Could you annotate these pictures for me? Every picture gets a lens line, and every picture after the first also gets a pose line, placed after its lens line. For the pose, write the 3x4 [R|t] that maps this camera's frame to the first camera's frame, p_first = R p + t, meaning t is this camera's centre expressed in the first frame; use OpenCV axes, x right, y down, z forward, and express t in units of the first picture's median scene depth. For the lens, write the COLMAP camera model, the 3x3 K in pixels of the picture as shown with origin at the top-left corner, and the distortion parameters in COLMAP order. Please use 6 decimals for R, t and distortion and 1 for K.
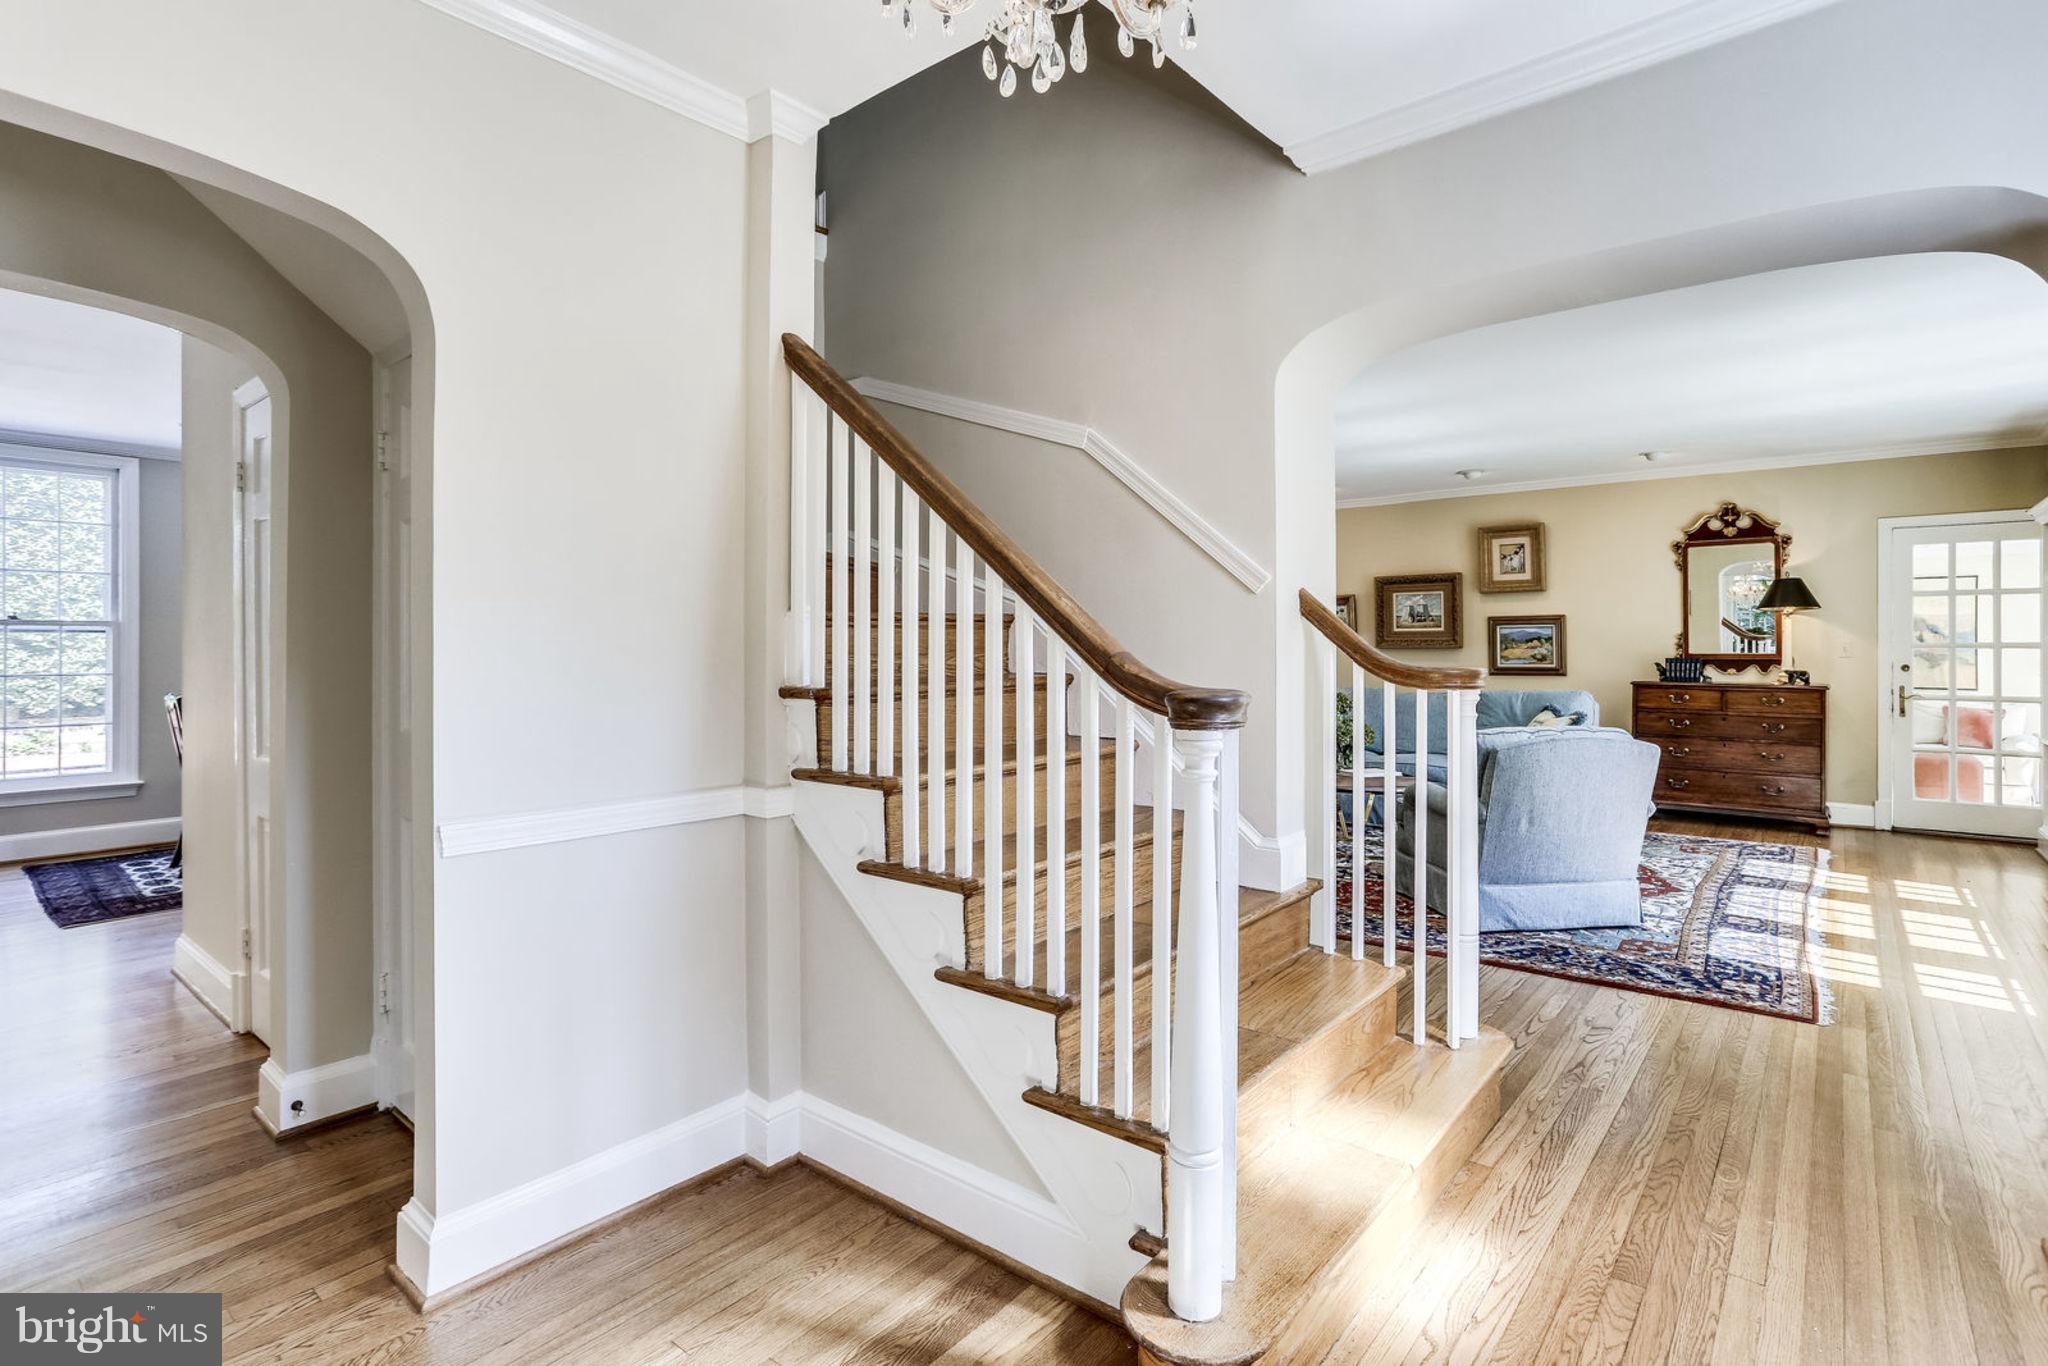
lens RADIAL K [[991.1, 0, 1022.6], [0, 991.1, 663.5], [0, 0, 1]] dist [0.000441, 0.000707]
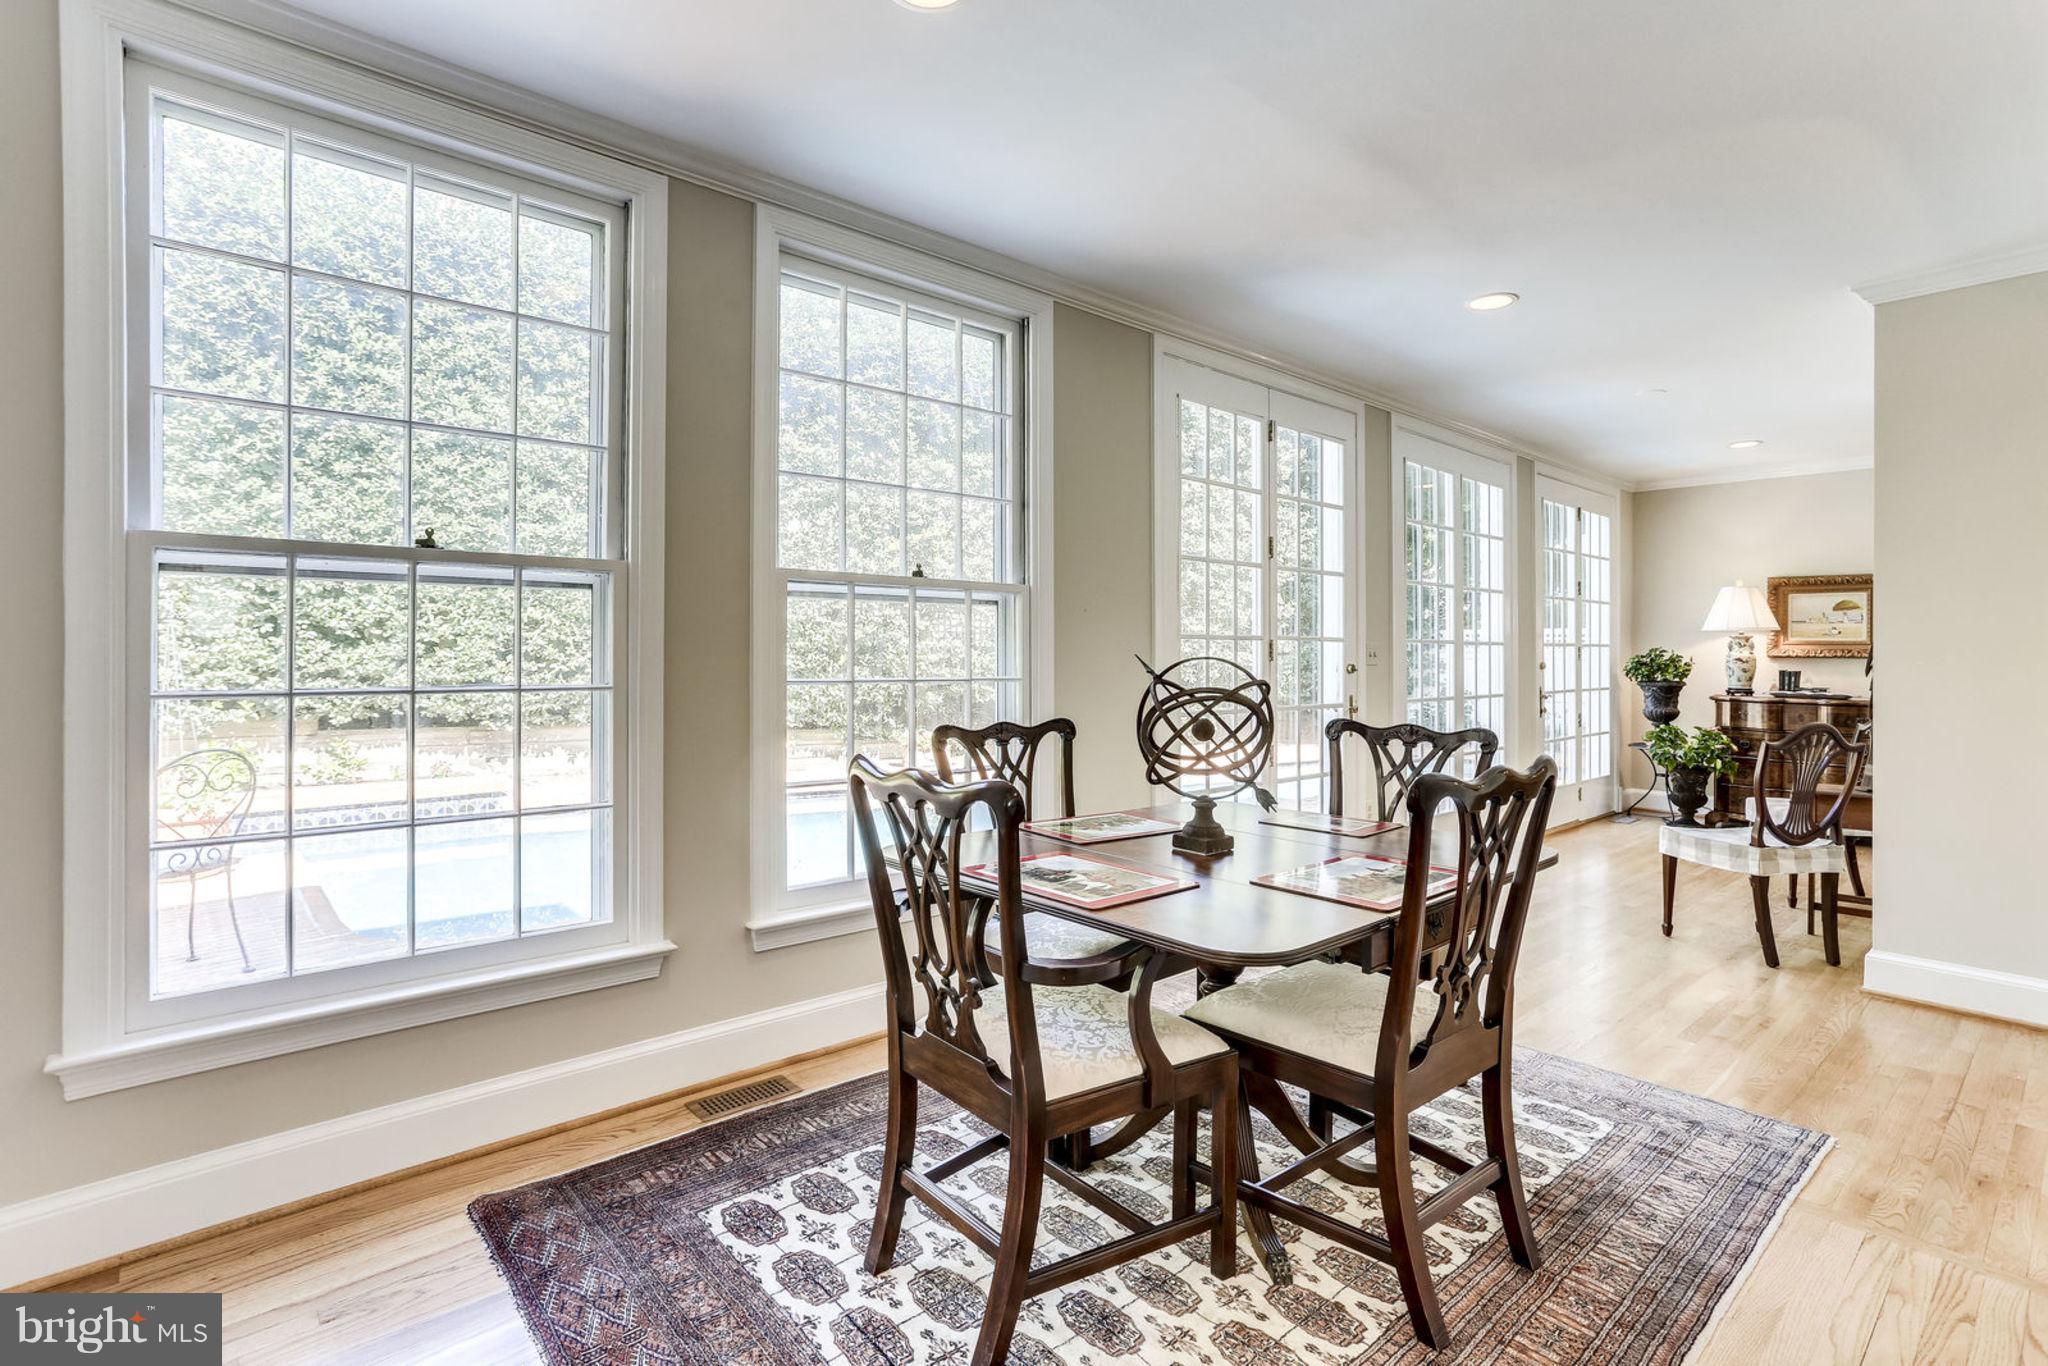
lens RADIAL K [[991.1, 0, 1024.8], [0, 991.1, 670.6], [0, 0, 1]] dist [0.000441, 0.000707]
pose [[0.989522, 0.012876, -0.143806, -0.384228], [-0.012387, 0.999914, 0.004293, -0.000072], [0.143849, -0.002467, 0.989597, 0.341644]]
